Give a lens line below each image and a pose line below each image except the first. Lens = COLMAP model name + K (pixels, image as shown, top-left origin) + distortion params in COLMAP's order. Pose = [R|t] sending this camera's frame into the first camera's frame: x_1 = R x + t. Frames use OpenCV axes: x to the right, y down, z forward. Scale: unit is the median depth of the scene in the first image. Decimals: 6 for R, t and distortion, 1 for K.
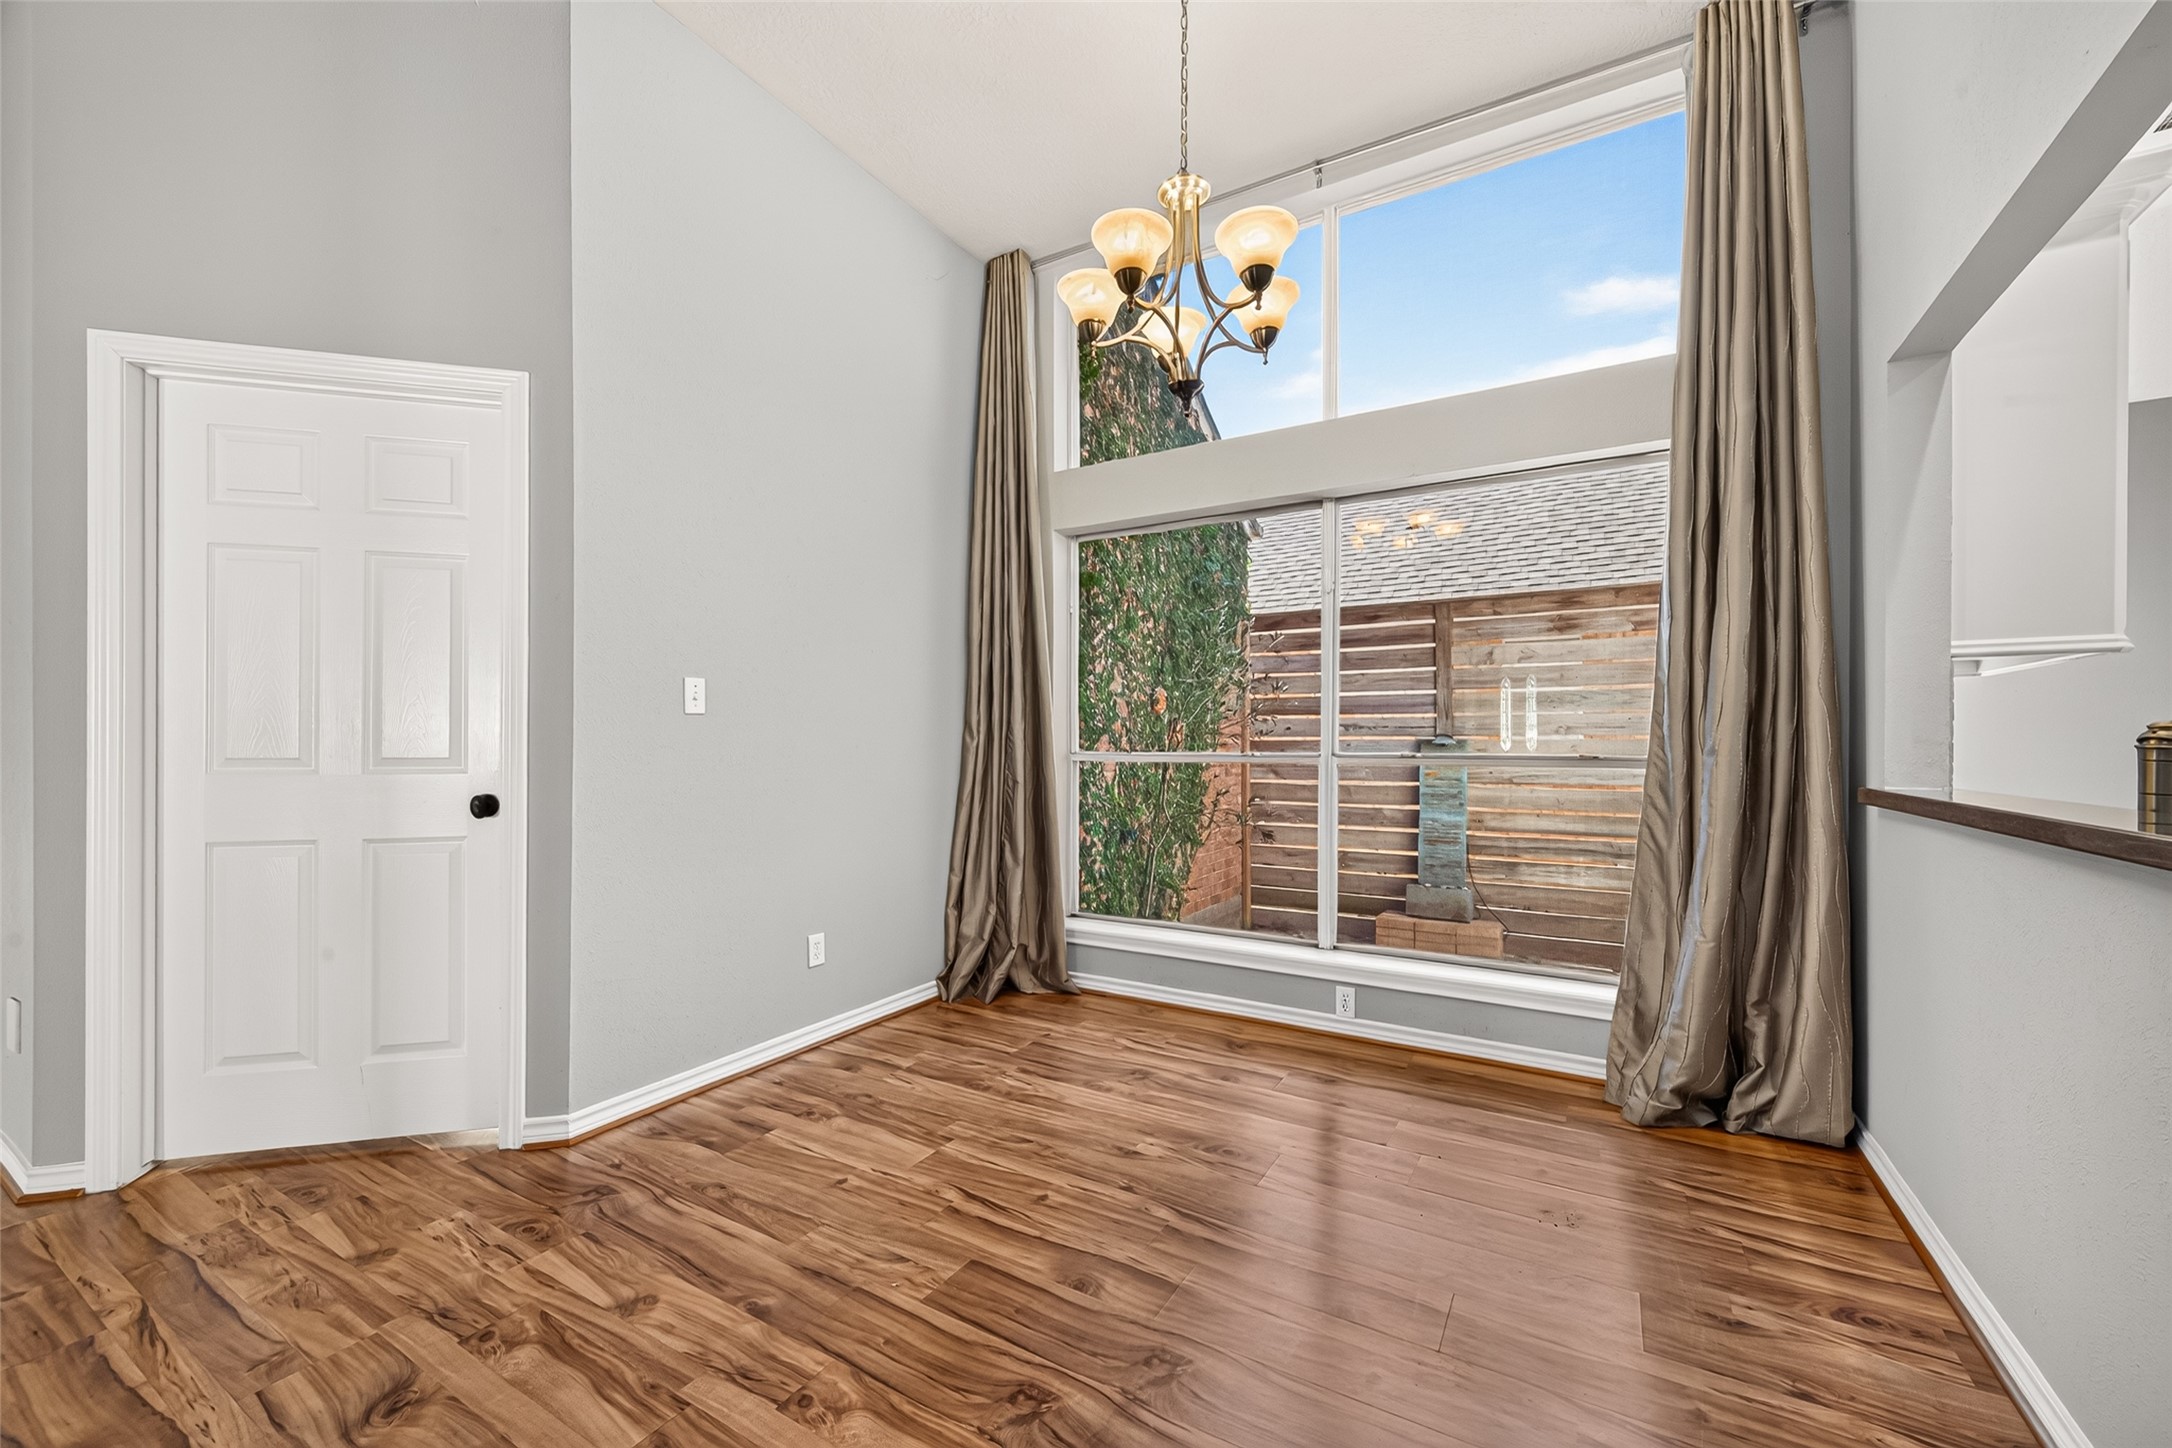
lens RADIAL K [[850.7, 0, 1071.4], [0, 850.7, 745.3], [0, 0, 1]] dist [0.003355, -0.000115]
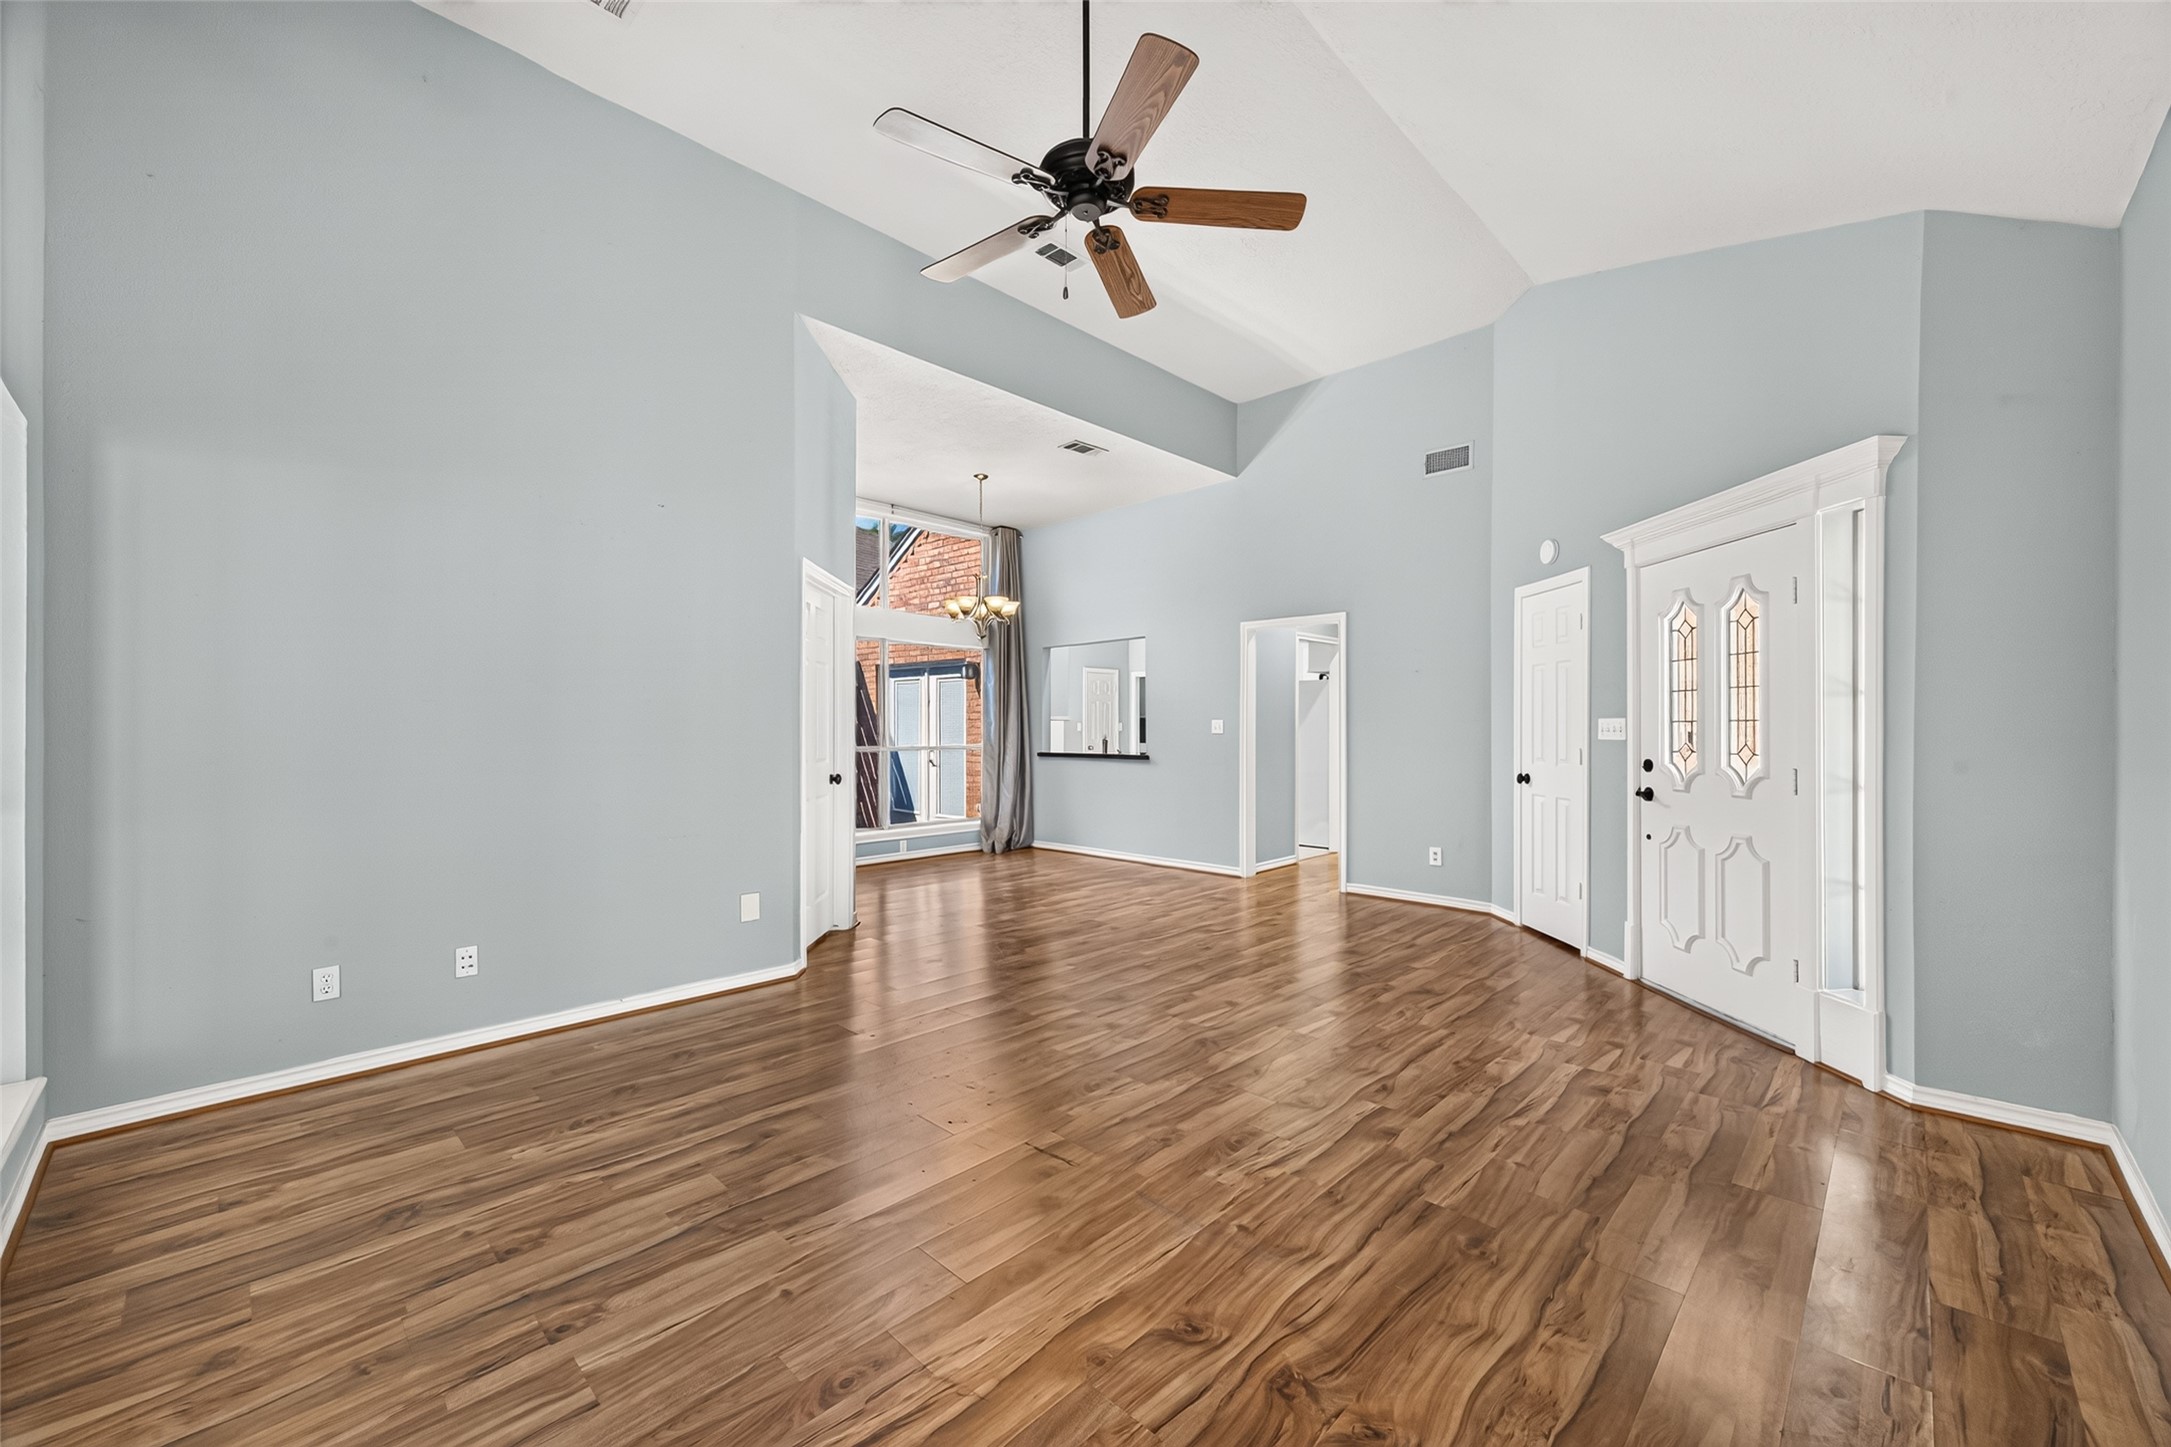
lens RADIAL K [[850.4, 0, 1092.6], [0, 850.4, 719.3], [0, 0, 1]] dist [0.003355, -0.000115]
pose [[0.209999, 0.009858, 0.977652, -1.282546], [0.007123, 0.999907, -0.011612, -0.021505], [-0.977676, 0.009402, 0.209909, -0.033610]]
